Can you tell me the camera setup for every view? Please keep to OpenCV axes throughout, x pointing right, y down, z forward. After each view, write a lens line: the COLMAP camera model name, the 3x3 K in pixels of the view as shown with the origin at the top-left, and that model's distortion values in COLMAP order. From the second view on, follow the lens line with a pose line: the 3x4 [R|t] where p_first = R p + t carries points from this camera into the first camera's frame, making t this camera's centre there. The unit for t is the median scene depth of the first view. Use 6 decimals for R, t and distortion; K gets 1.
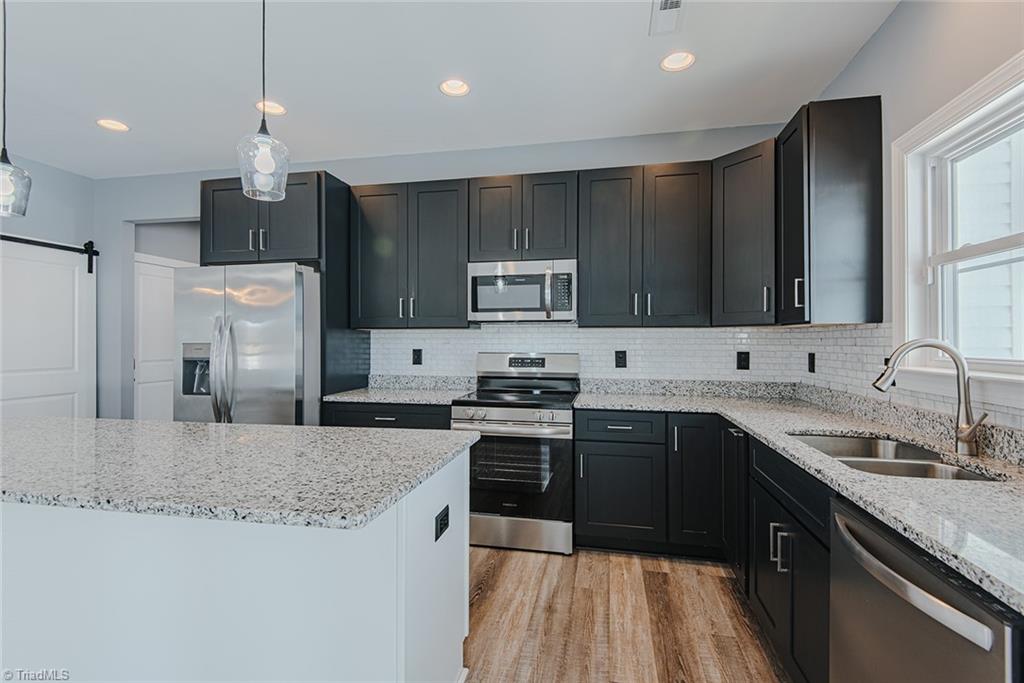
lens RADIAL K [[460.3, 0, 512.3], [0, 460.3, 339.2], [0, 0, 1]] dist [0.012500, -0.010163]
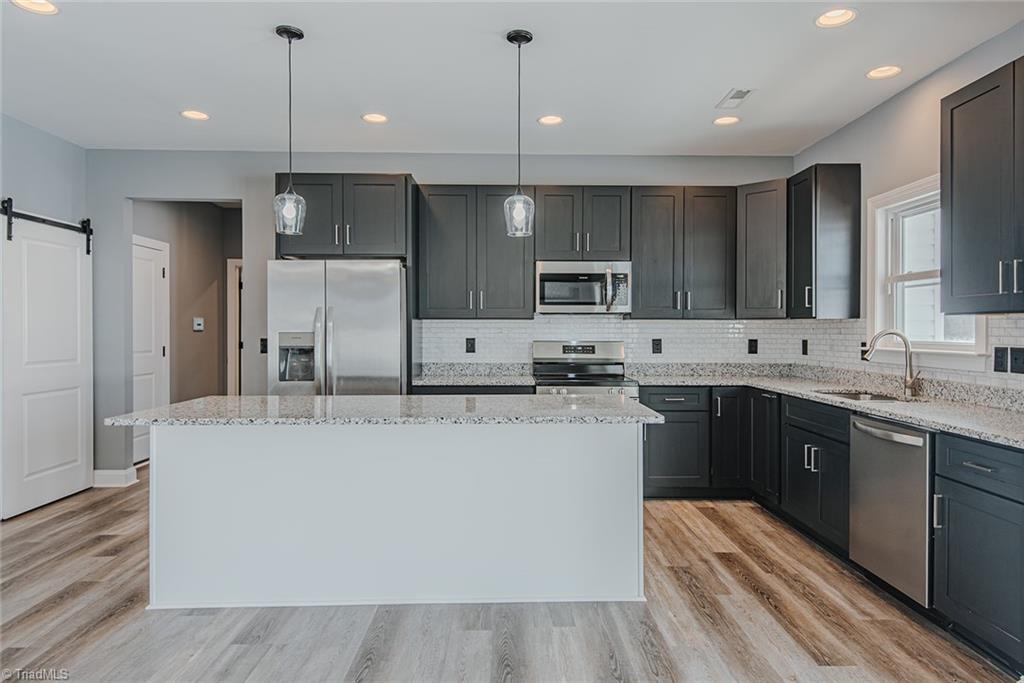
lens RADIAL K [[610.6, 0, 515.0], [0, 610.6, 336.5], [0, 0, 1]] dist [0.008044, 0.001169]
pose [[0.975544, -0.001862, 0.219796, -0.519809], [-0.001660, 0.999873, 0.015837, -0.005390], [-0.219798, -0.015814, 0.975417, -0.492333]]
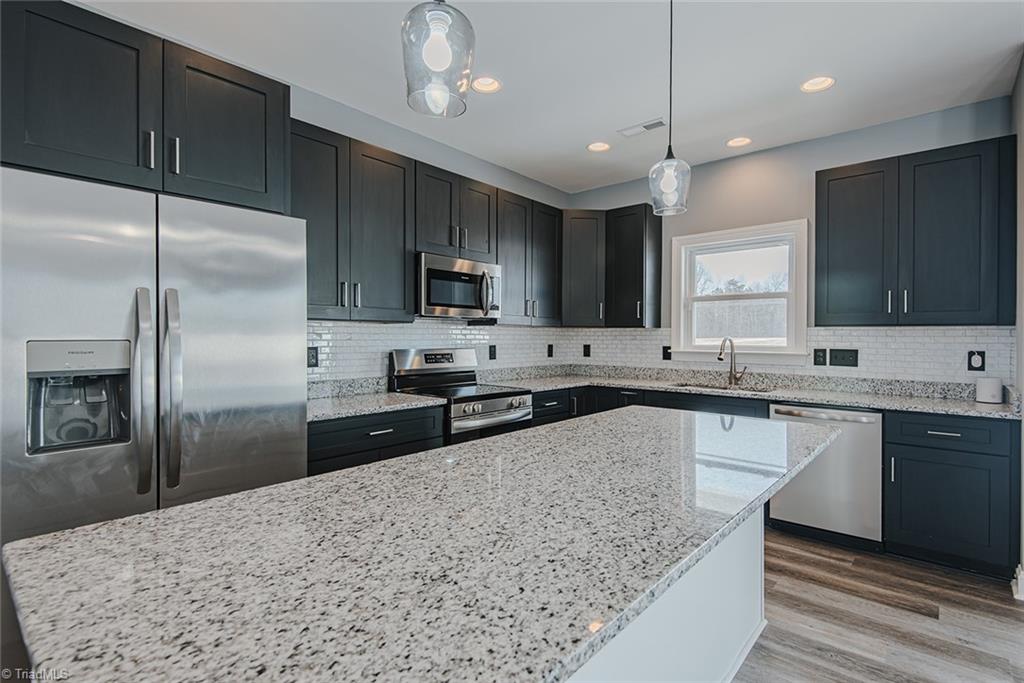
lens RADIAL K [[487.5, 0, 512.0], [0, 487.5, 341.5], [0, 0, 1]] dist [0.001857, -0.000041]
pose [[0.502707, -0.007077, 0.864428, -0.933612], [-0.007010, 0.999900, 0.012263, -0.000133], [-0.864428, -0.012225, 0.502607, 0.376693]]
